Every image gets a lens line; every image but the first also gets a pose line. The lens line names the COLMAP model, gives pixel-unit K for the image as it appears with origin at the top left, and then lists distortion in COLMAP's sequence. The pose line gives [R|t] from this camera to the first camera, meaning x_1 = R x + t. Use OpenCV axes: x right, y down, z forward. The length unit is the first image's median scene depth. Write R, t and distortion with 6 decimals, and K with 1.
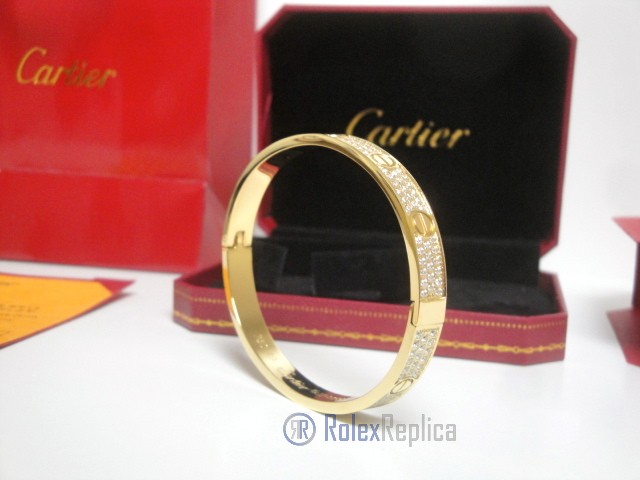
lens RADIAL K [[823.3, 0, 320.0], [0, 823.3, 240.0], [0, 0, 1]] dist [-0.022018, 0.300645]
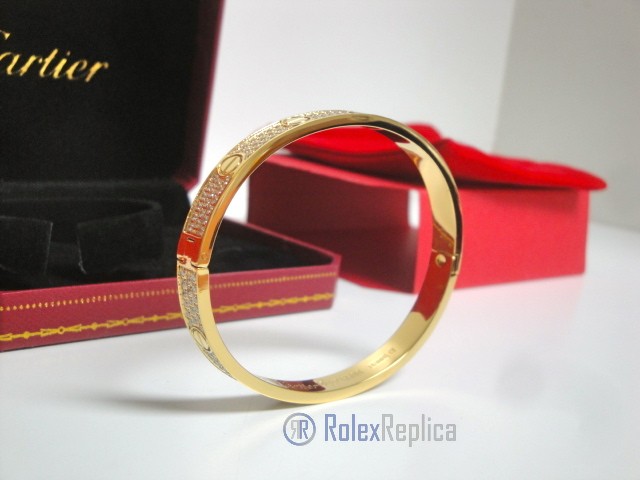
lens RADIAL K [[823.3, 0, 320.0], [0, 823.3, 240.0], [0, 0, 1]] dist [-0.022018, 0.300645]
pose [[0.598630, -0.133521, 0.789819, -0.584384], [0.026455, 0.988767, 0.147103, -0.093837], [-0.800588, -0.067165, 0.595438, 0.357846]]
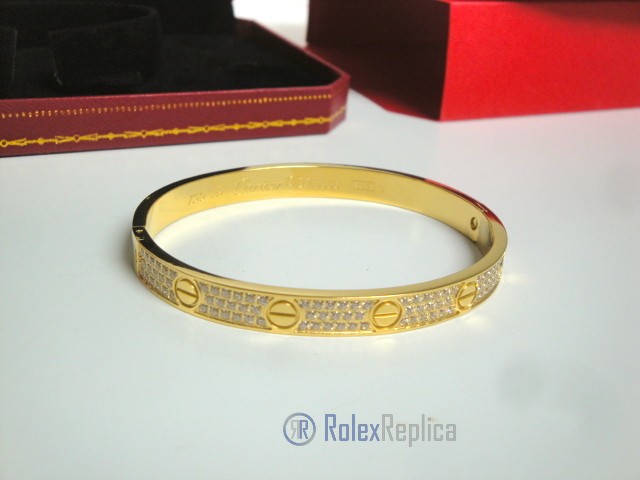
lens RADIAL K [[823.3, 0, 320.0], [0, 823.3, 240.0], [0, 0, 1]] dist [-0.022018, 0.300645]
pose [[0.779792, -0.252764, 0.572744, -0.353827], [0.031267, 0.929452, 0.367616, -0.093518], [-0.625258, -0.268756, 0.732682, 0.226449]]
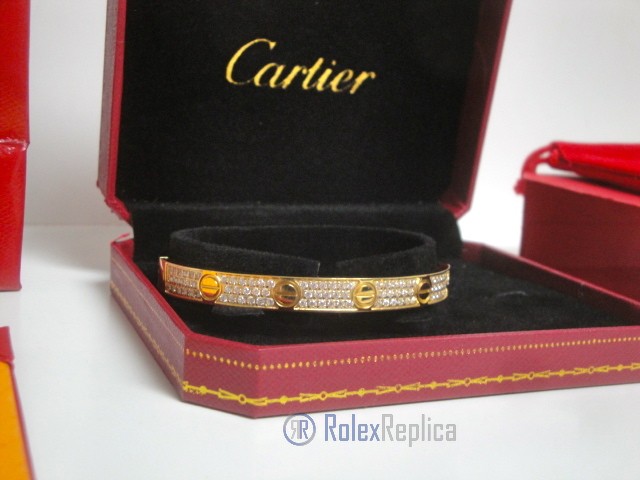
lens RADIAL K [[823.3, 0, 320.0], [0, 823.3, 240.0], [0, 0, 1]] dist [-0.022018, 0.300645]
pose [[0.798173, -0.093157, 0.595182, -0.490800], [0.024446, 0.992166, 0.122509, -0.098089], [-0.601932, -0.083233, 0.794198, 0.527183]]
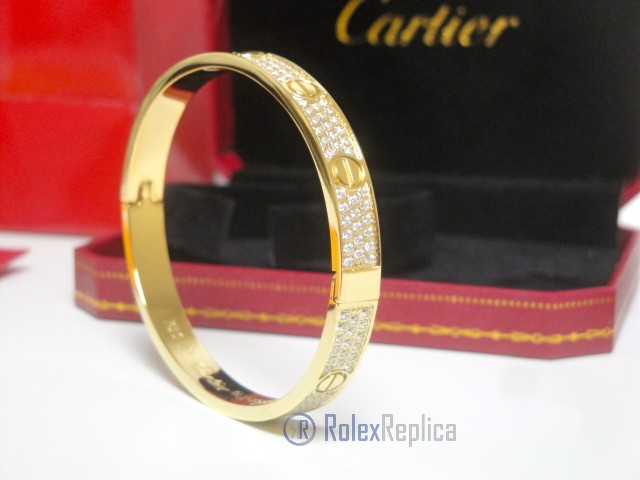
lens RADIAL K [[1360.6, 0, 320.0], [0, 1360.6, 240.0], [0, 0, 1]] dist [0.223091, -0.063694]
pose [[0.998075, -0.015756, -0.059982, 0.117811], [0.018553, 0.998753, 0.046355, -0.010639], [0.059177, -0.047379, 0.997123, -0.190982]]
